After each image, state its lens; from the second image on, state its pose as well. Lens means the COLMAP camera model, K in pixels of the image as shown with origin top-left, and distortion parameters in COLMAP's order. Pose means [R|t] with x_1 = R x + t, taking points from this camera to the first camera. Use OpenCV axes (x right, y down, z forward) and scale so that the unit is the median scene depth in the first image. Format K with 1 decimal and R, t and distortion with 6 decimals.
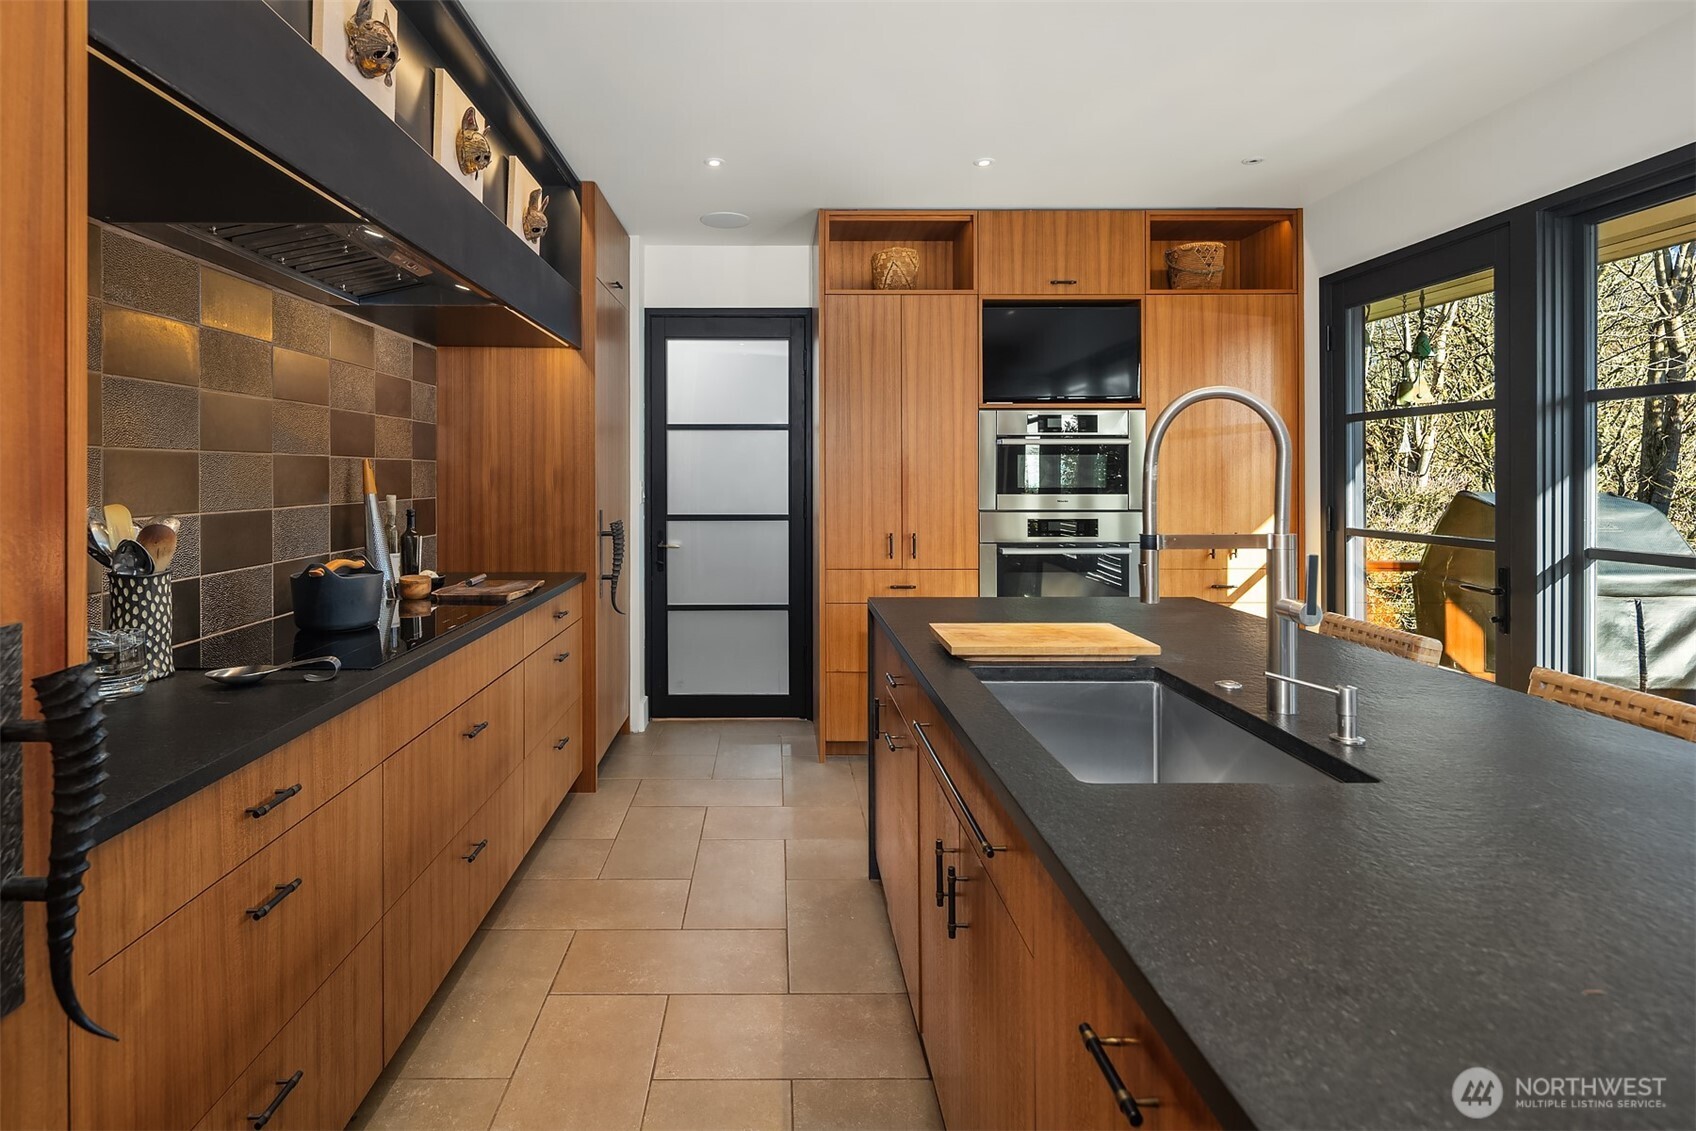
lens RADIAL K [[874.0, 0, 767.3], [0, 874.0, 466.6], [0, 0, 1]] dist [-0.000376, 0.002778]
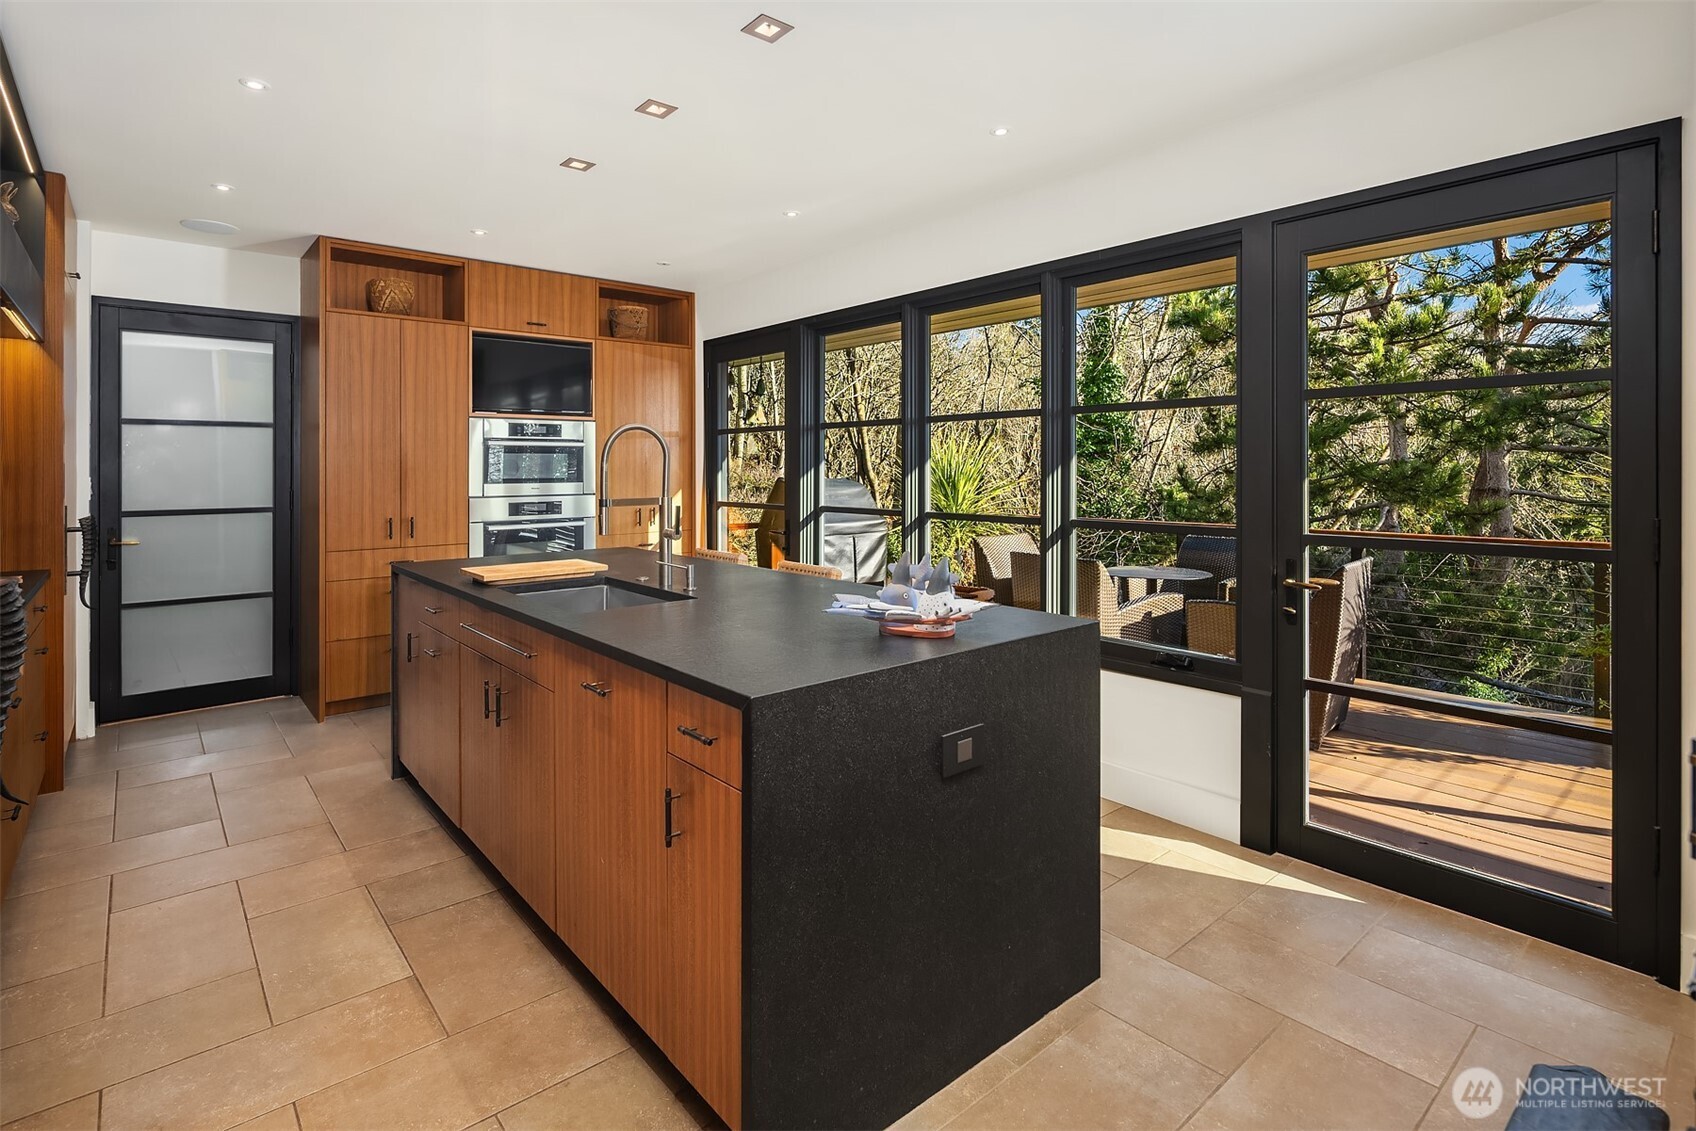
lens RADIAL K [[832.6, 0, 857.5], [0, 832.6, 456.3], [0, 0, 1]] dist [0.002182, -0.000154]
pose [[0.750600, 0.005864, 0.660731, -0.131460], [-0.002090, 0.999977, -0.006502, -0.002015], [-0.660754, 0.003500, 0.750595, -0.274814]]
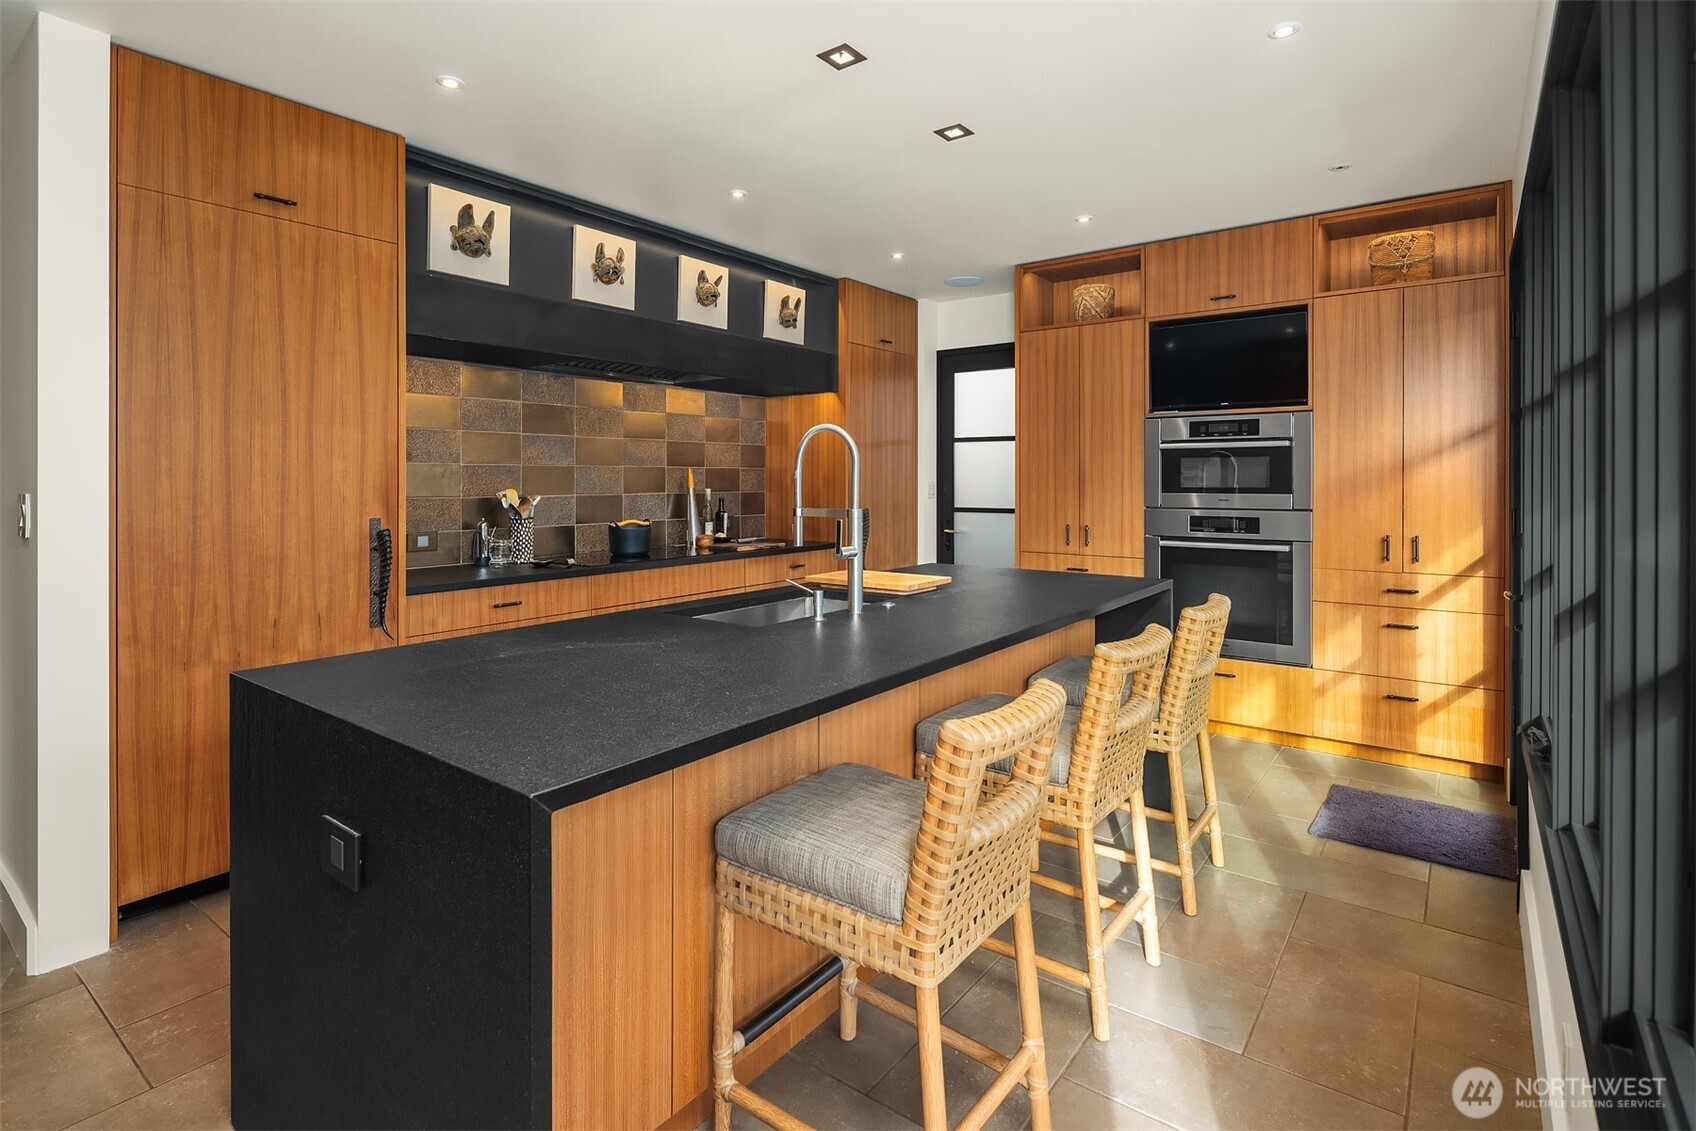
lens RADIAL K [[832.6, 0, 829.8], [0, 832.6, 474.9], [0, 0, 1]] dist [0.002182, -0.000154]
pose [[0.793481, -0.004176, -0.608581, 0.576239], [0.007021, 0.999973, 0.002291, 0.002693], [0.608555, -0.006091, 0.793488, -0.116217]]
